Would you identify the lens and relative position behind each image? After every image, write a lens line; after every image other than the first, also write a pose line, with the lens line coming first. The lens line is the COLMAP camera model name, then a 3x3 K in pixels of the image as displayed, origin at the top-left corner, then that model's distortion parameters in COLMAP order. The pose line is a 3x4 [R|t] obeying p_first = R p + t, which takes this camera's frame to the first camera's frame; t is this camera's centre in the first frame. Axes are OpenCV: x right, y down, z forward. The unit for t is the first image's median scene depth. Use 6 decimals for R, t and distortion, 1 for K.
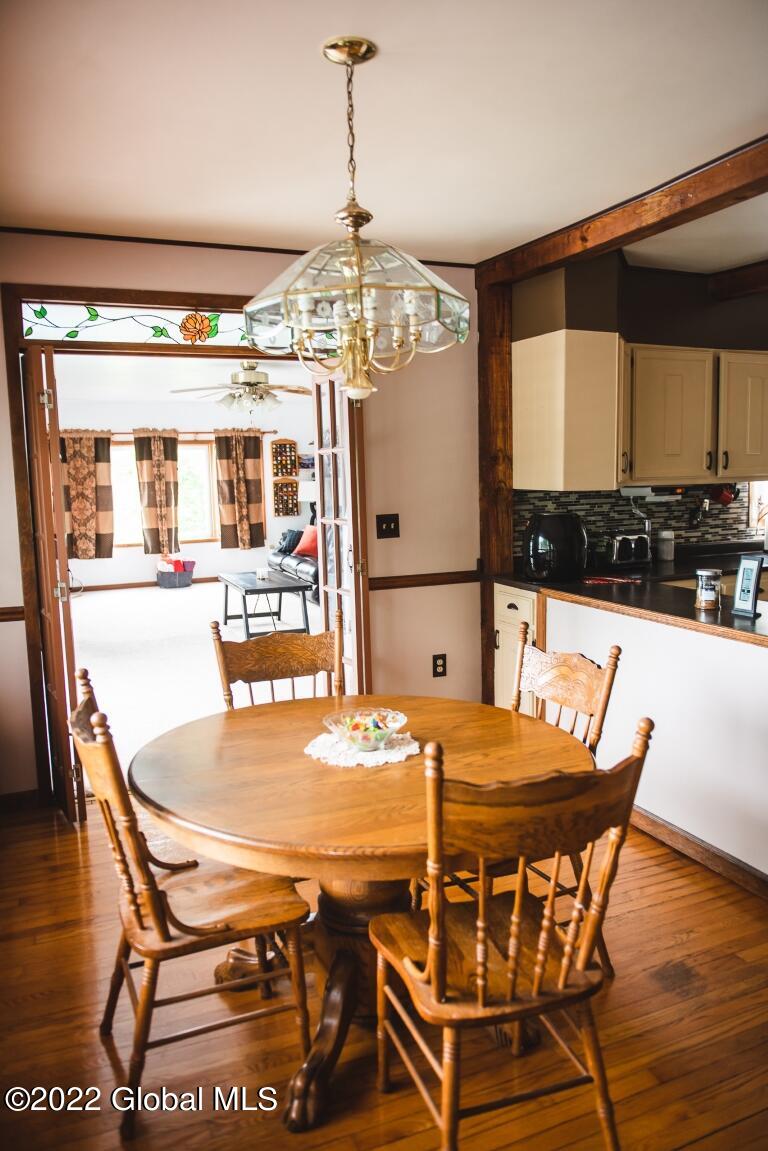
lens RADIAL K [[834.1, 0, 384.8], [0, 834.1, 576.4], [0, 0, 1]] dist [-0.038591, -0.000821]
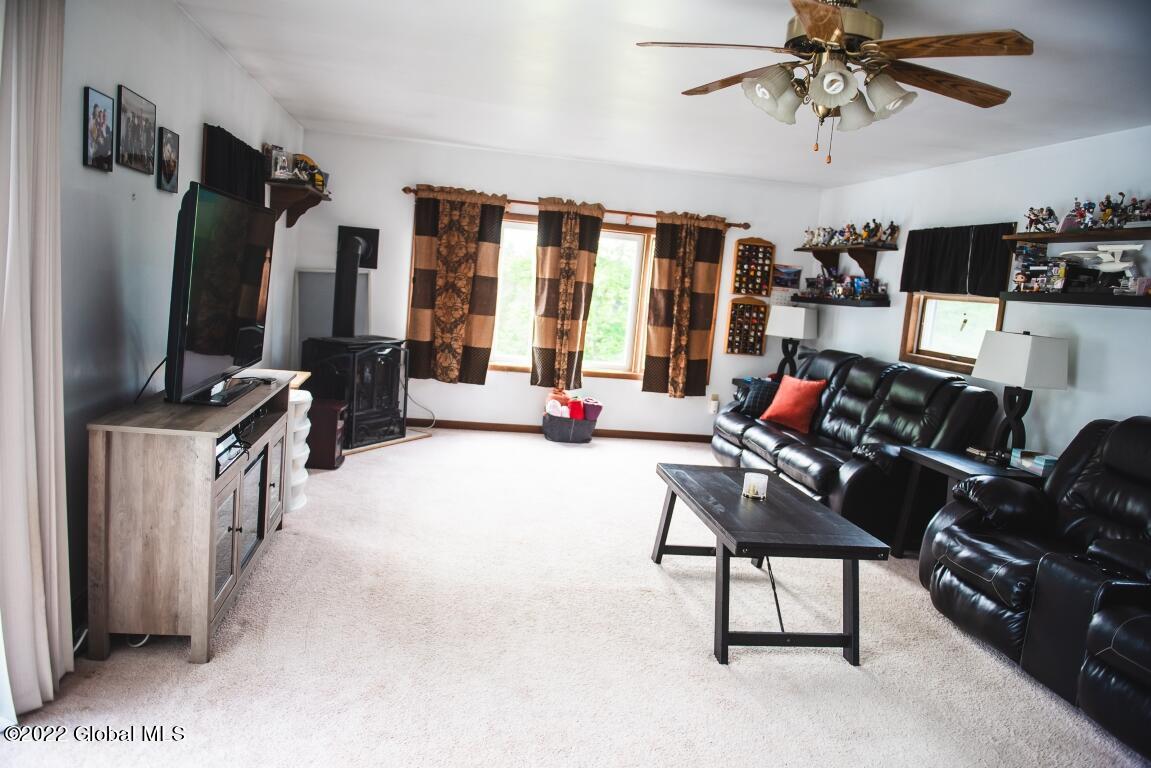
lens RADIAL K [[800.0, 0, 574.4], [0, 800.0, 383.1], [0, 0, 1]] dist [-0.006209, -0.000159]
pose [[0.963604, 0.136183, -0.230046, -0.104882], [-0.139905, 0.990165, 0.000133, -0.033106], [0.227802, 0.032056, 0.973180, 0.374865]]
